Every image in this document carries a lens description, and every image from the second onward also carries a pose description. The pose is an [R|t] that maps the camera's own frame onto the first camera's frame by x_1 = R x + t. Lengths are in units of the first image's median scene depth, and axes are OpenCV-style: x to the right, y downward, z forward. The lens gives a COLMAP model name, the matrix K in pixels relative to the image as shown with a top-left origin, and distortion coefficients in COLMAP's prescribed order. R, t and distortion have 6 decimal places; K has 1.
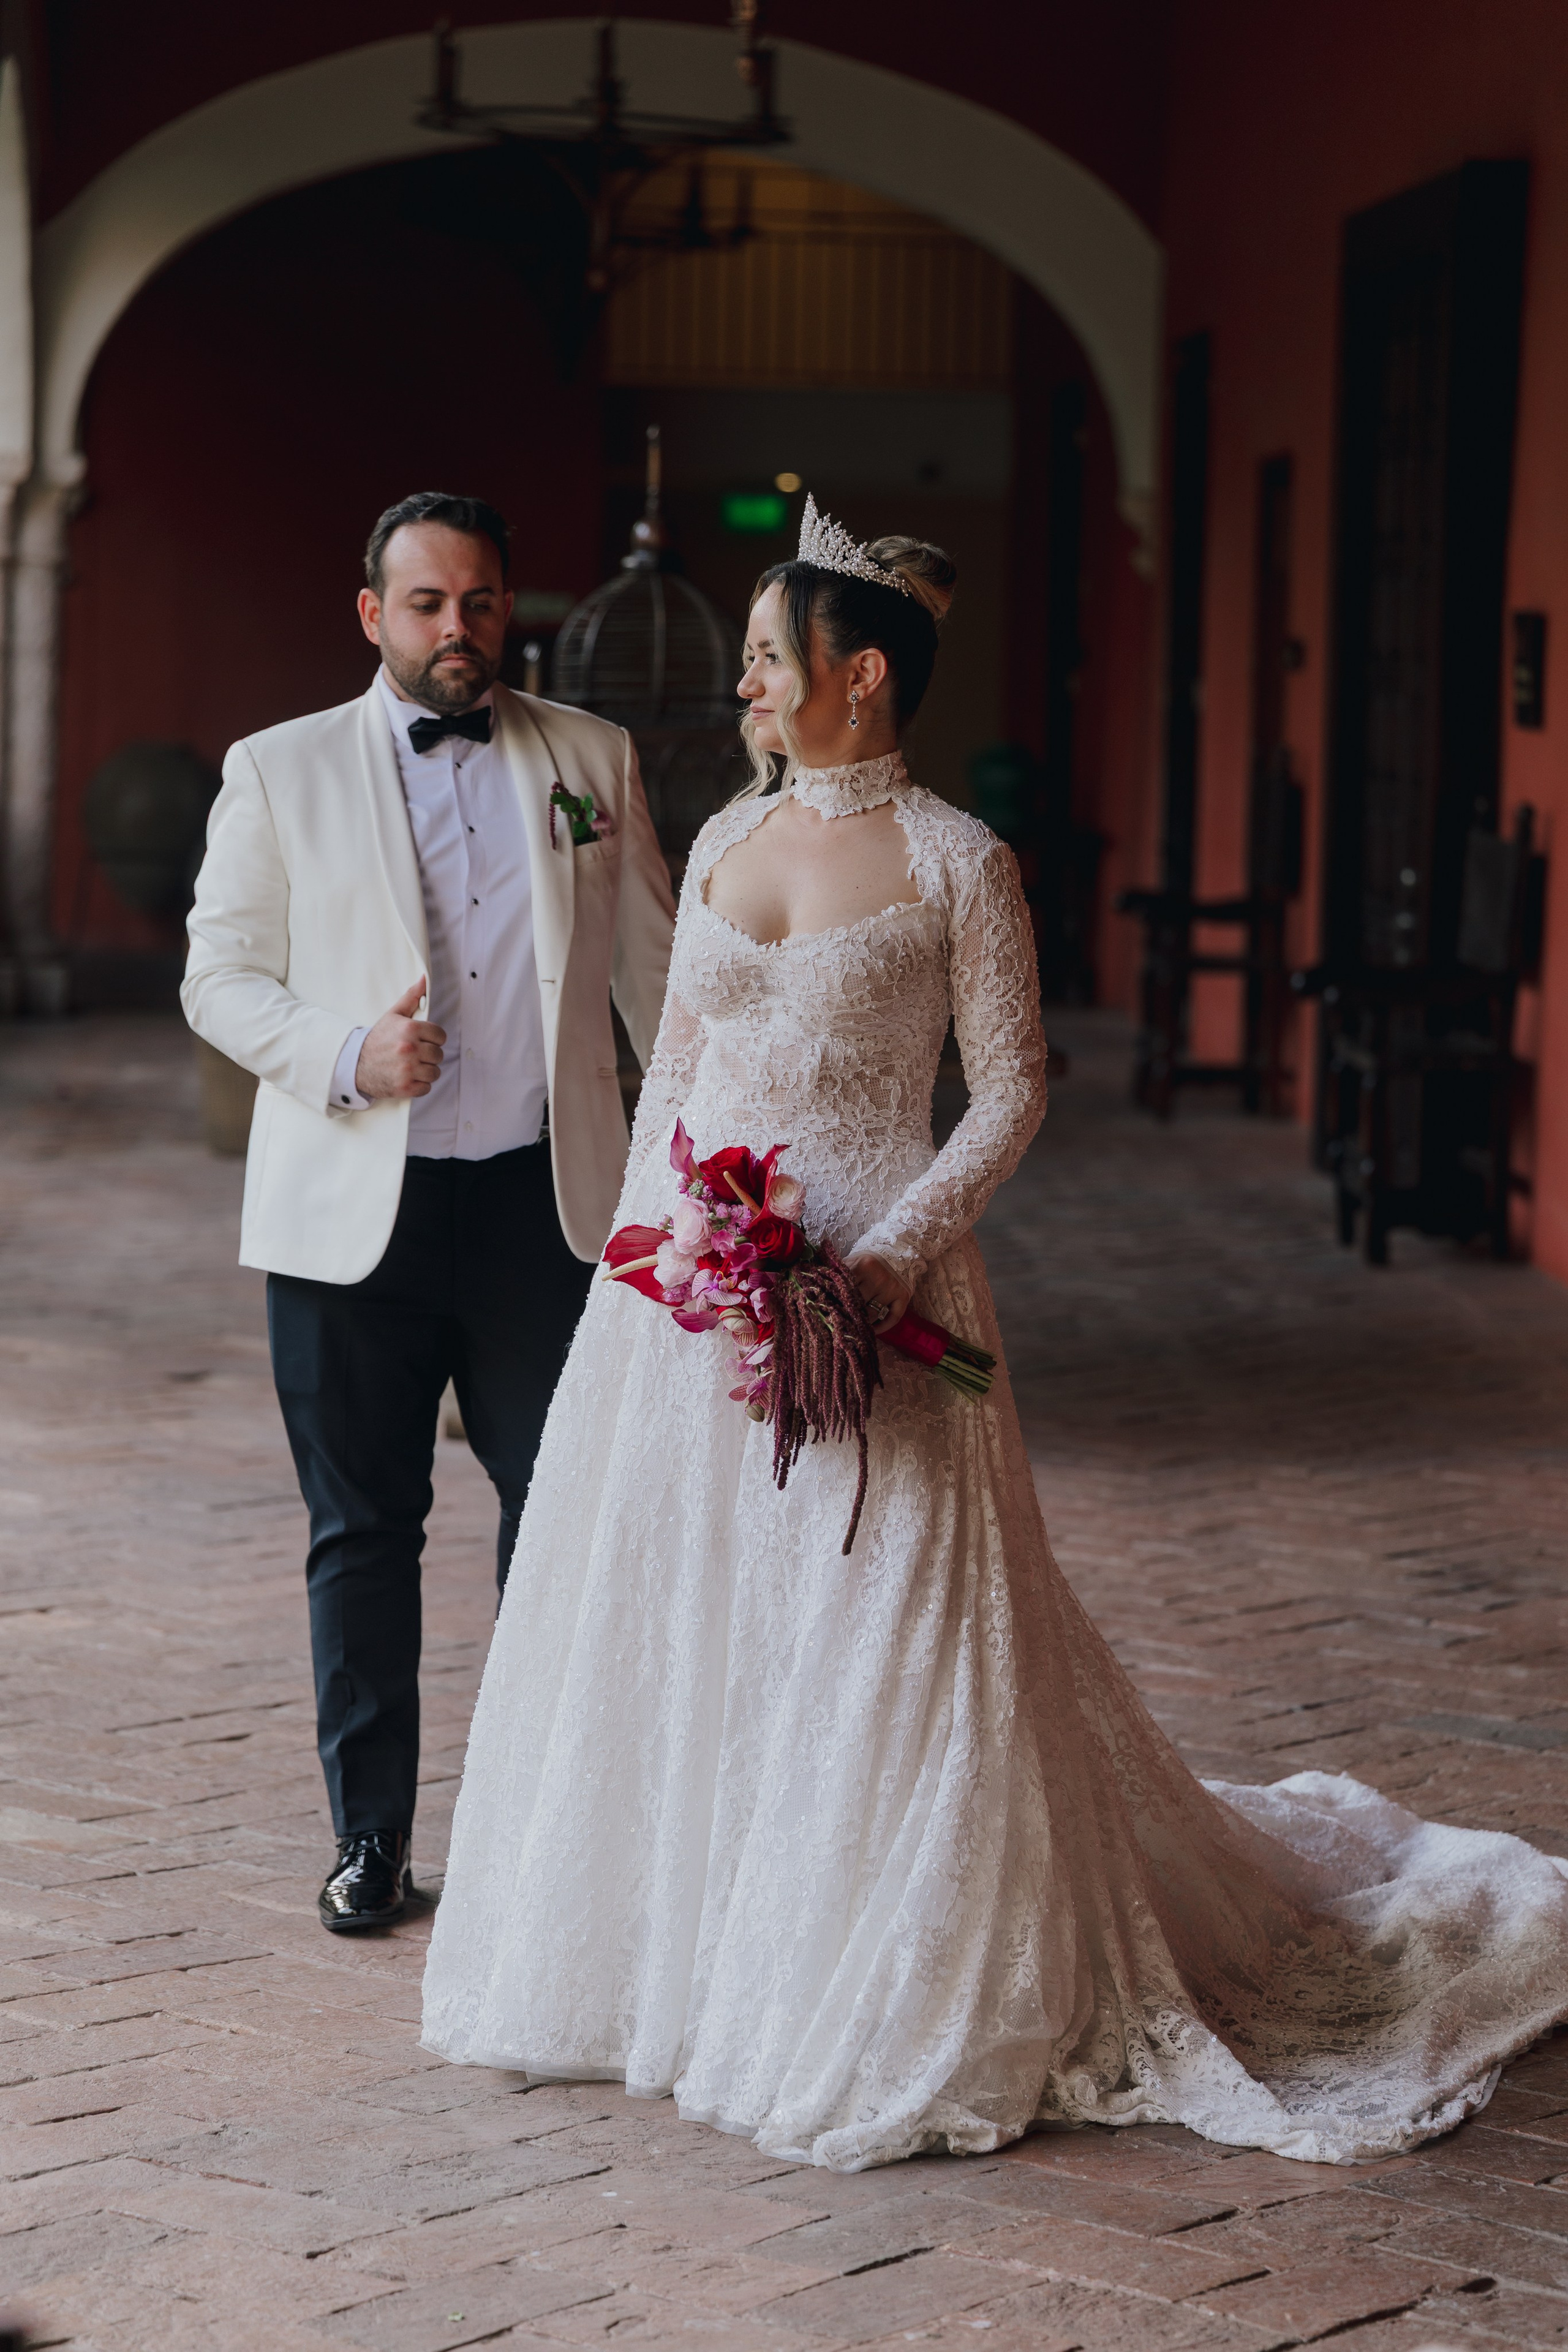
lens RADIAL K [[6293.7, 0, 784.0], [0, 6293.7, 1176.0], [0, 0, 1]] dist [-0.792486, 21.582721]
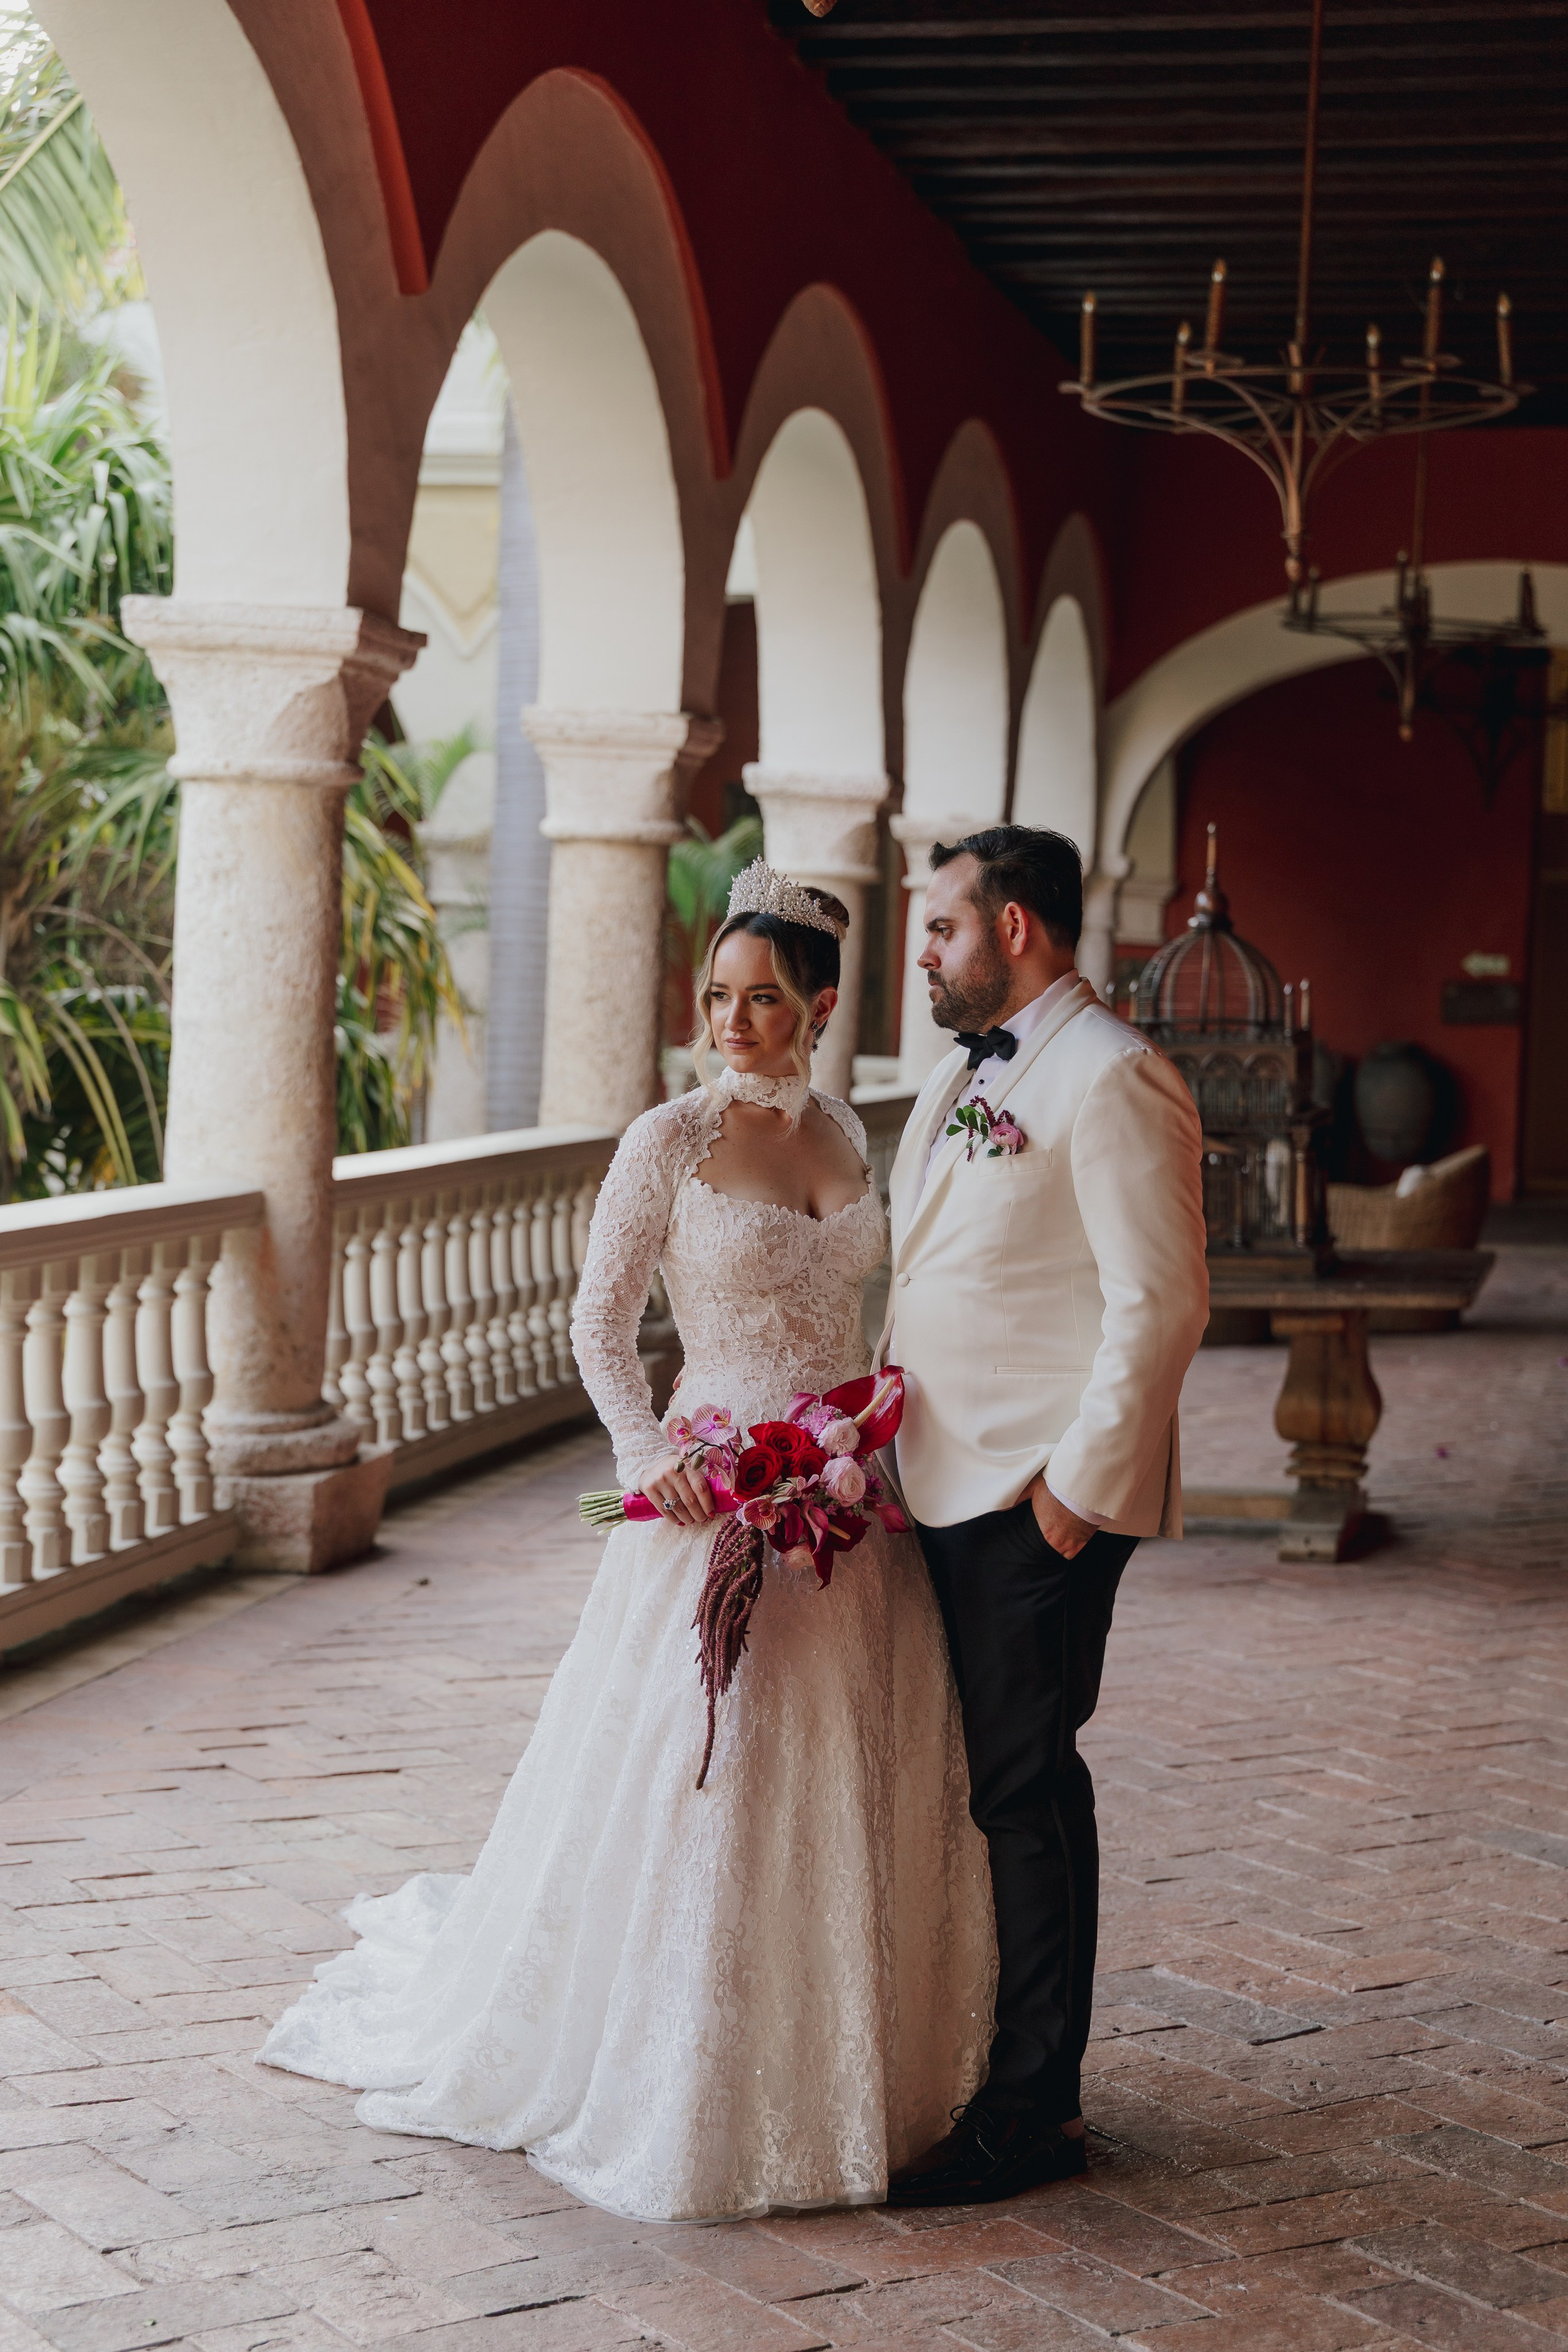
lens RADIAL K [[4009.0, 0, 784.0], [0, 4009.0, 1176.0], [0, 0, 1]] dist [-0.016591, 0.049731]
pose [[0.963440, 0.028047, -0.266452, 0.102758], [-0.038147, 0.998734, -0.032805, -0.008012], [0.265195, 0.041769, 0.963290, 0.103830]]
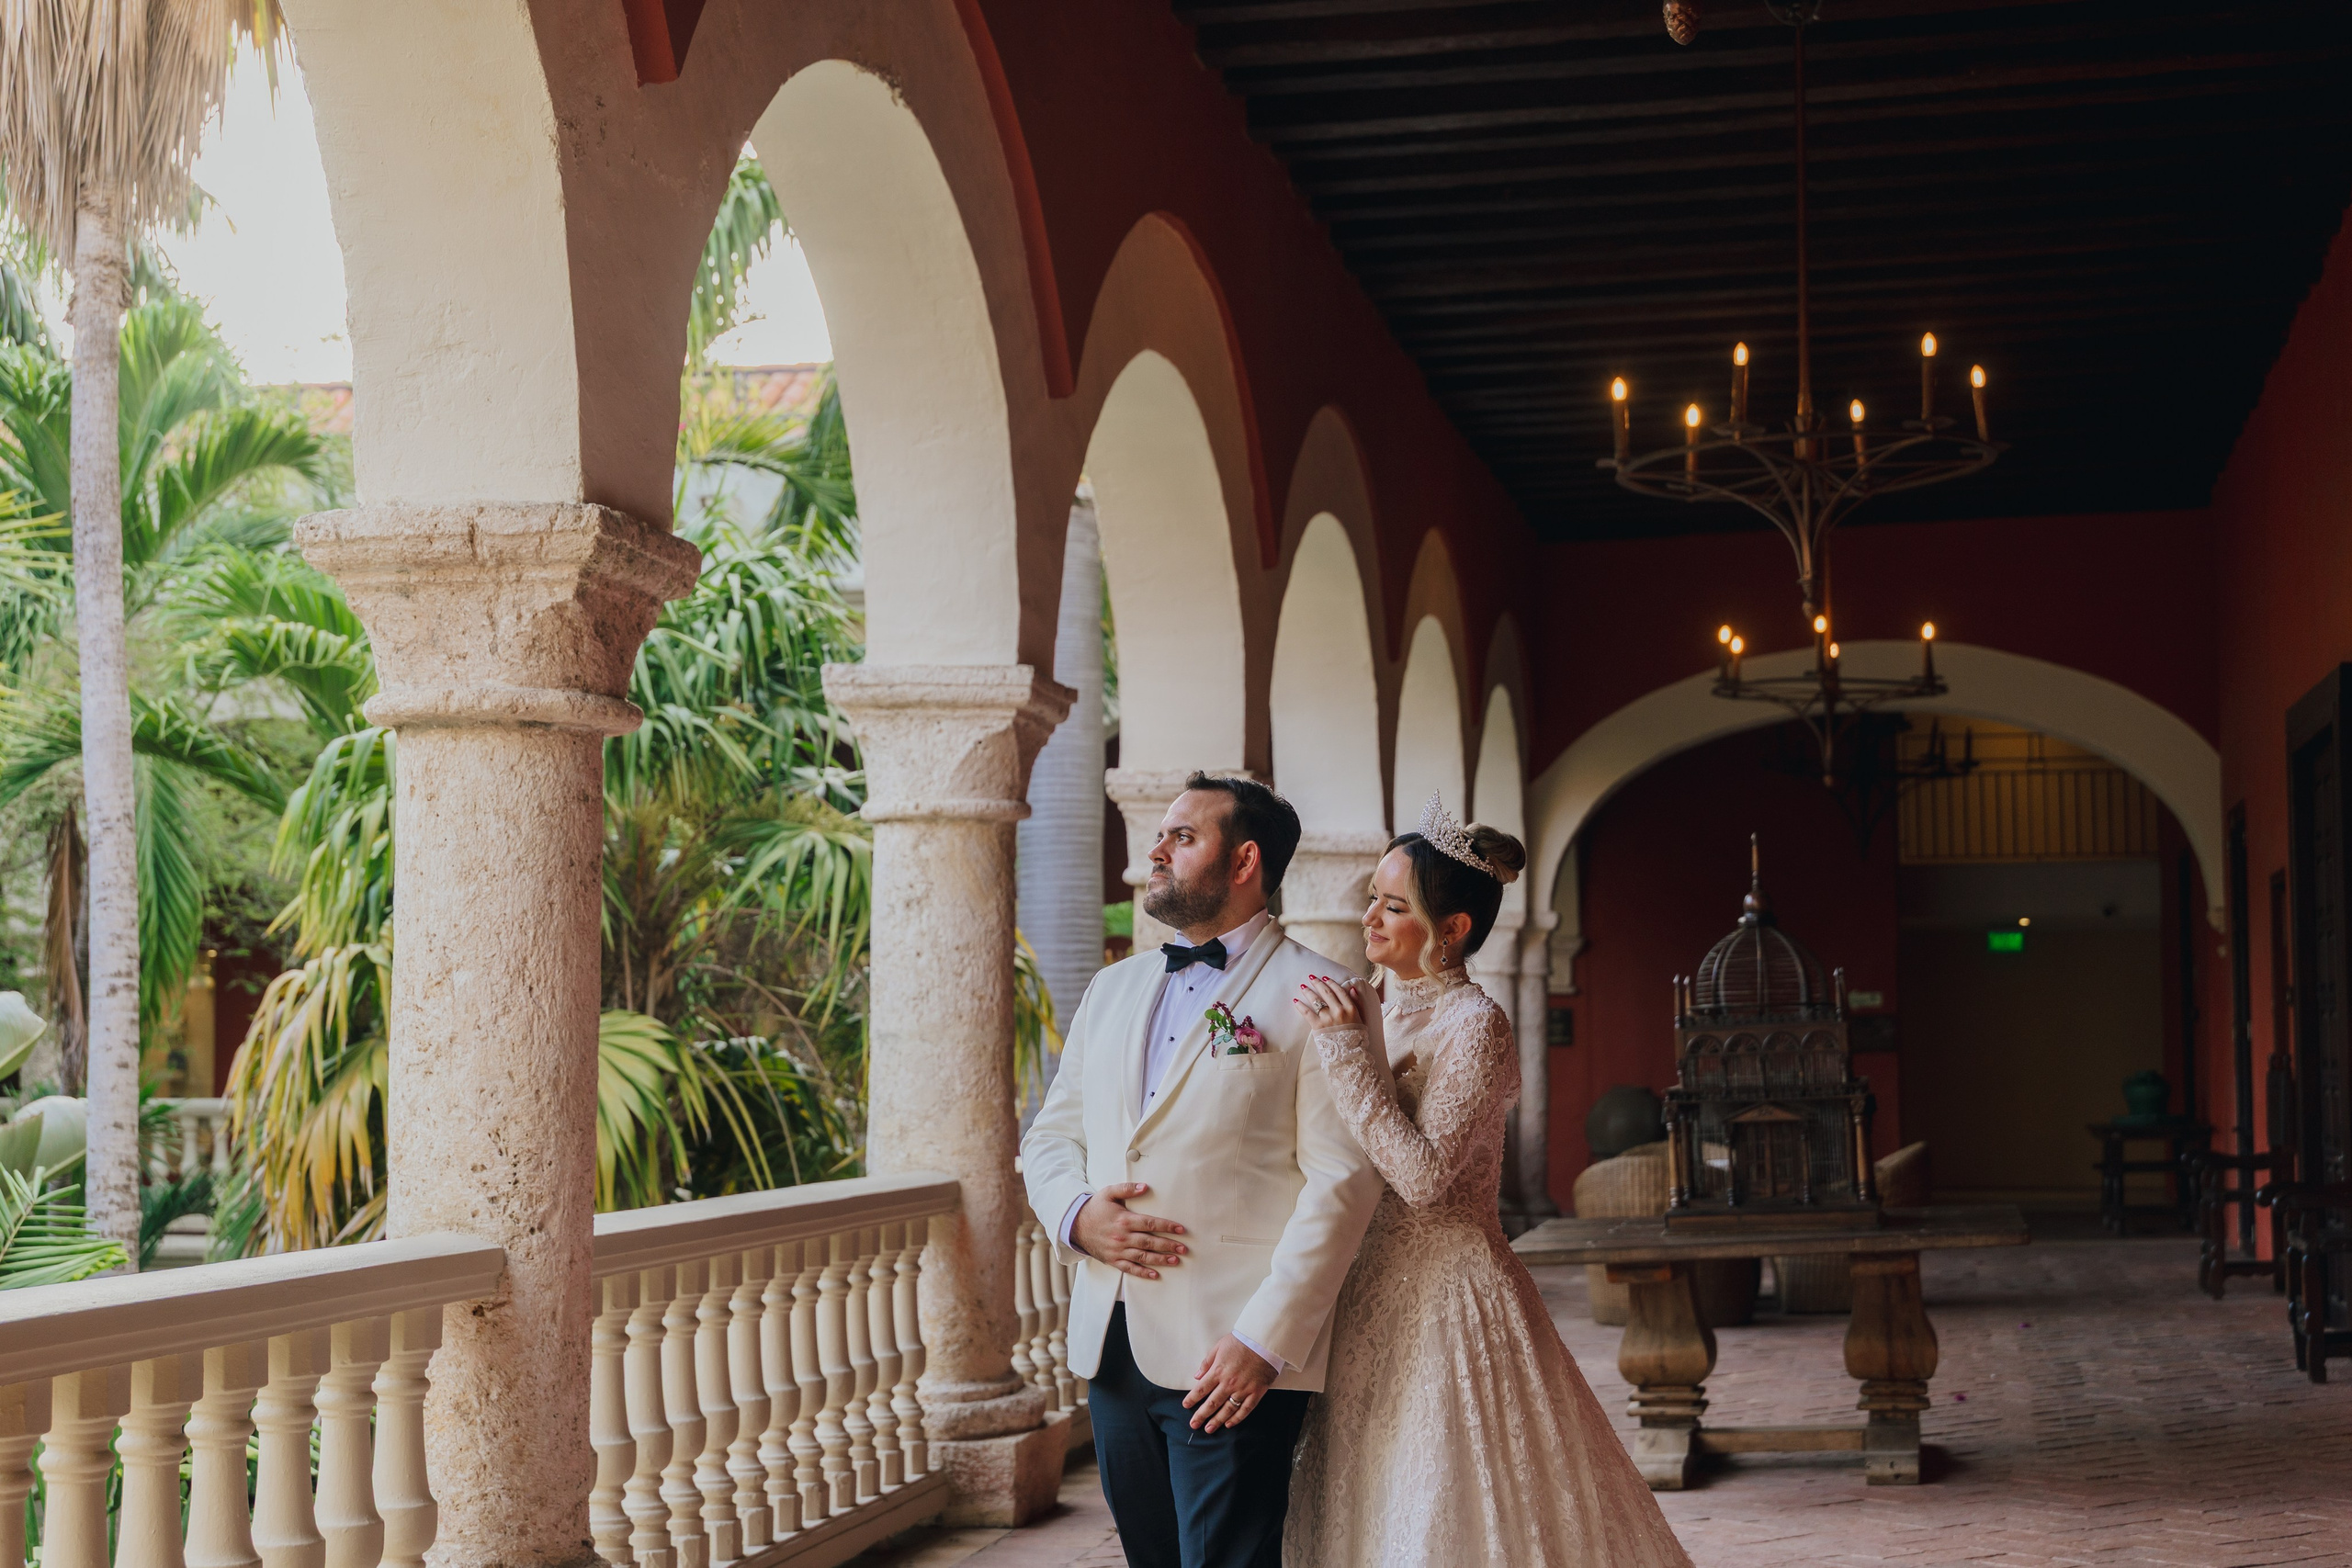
lens RADIAL K [[3546.9, 0, 1176.0], [0, 3546.9, 784.0], [0, 0, 1]] dist [0.081289, -0.512037]
pose [[0.965402, -0.046659, -0.256559, 0.056052], [0.004400, 0.986637, -0.162876, 0.010406], [0.260730, 0.156112, 0.952706, 0.089624]]
